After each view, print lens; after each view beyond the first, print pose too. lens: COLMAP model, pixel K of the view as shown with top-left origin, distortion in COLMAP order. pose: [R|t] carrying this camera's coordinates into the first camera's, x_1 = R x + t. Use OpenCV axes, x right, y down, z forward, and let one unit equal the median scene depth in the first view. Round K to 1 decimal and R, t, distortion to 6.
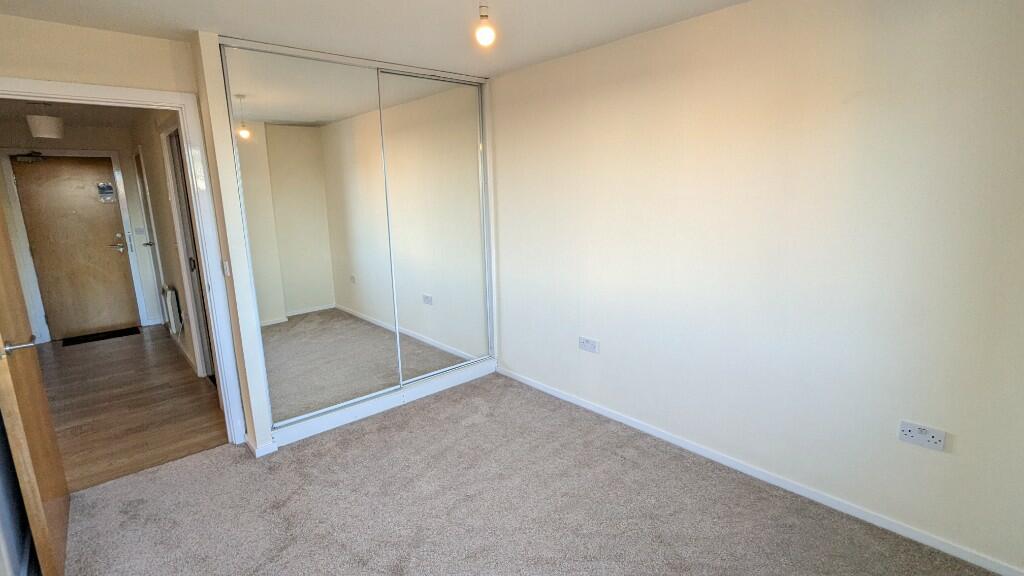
lens RADIAL K [[485.8, 0, 509.9], [0, 485.8, 287.4], [0, 0, 1]] dist [0.000197, -0.000004]
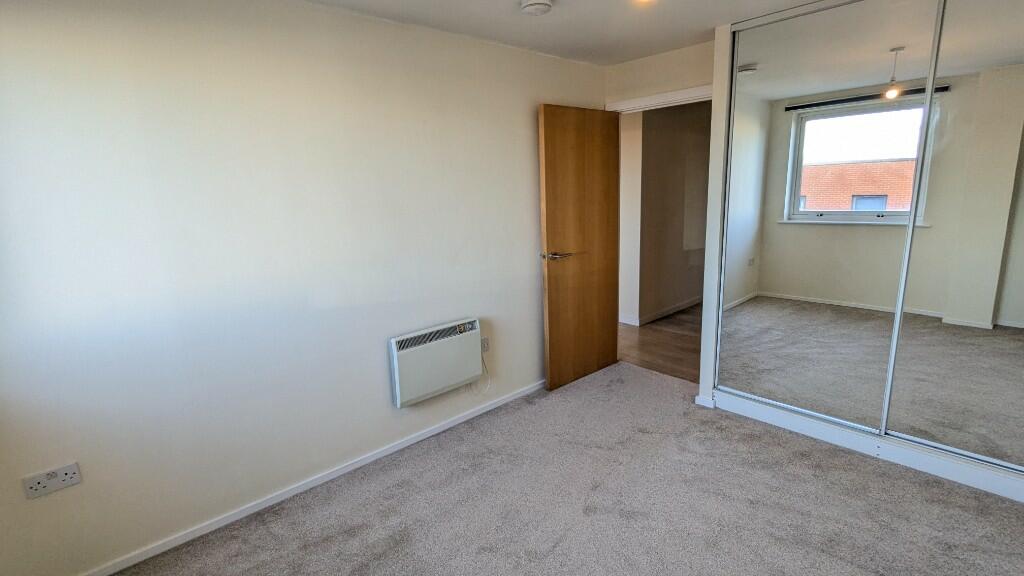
lens RADIAL K [[485.8, 0, 509.9], [0, 485.8, 287.4], [0, 0, 1]] dist [0.000197, -0.000004]
pose [[0.010290, 0.234762, -0.971998, 0.520371], [-0.158246, 0.960183, 0.230233, -0.104797], [0.987346, 0.151446, 0.047031, 0.469631]]
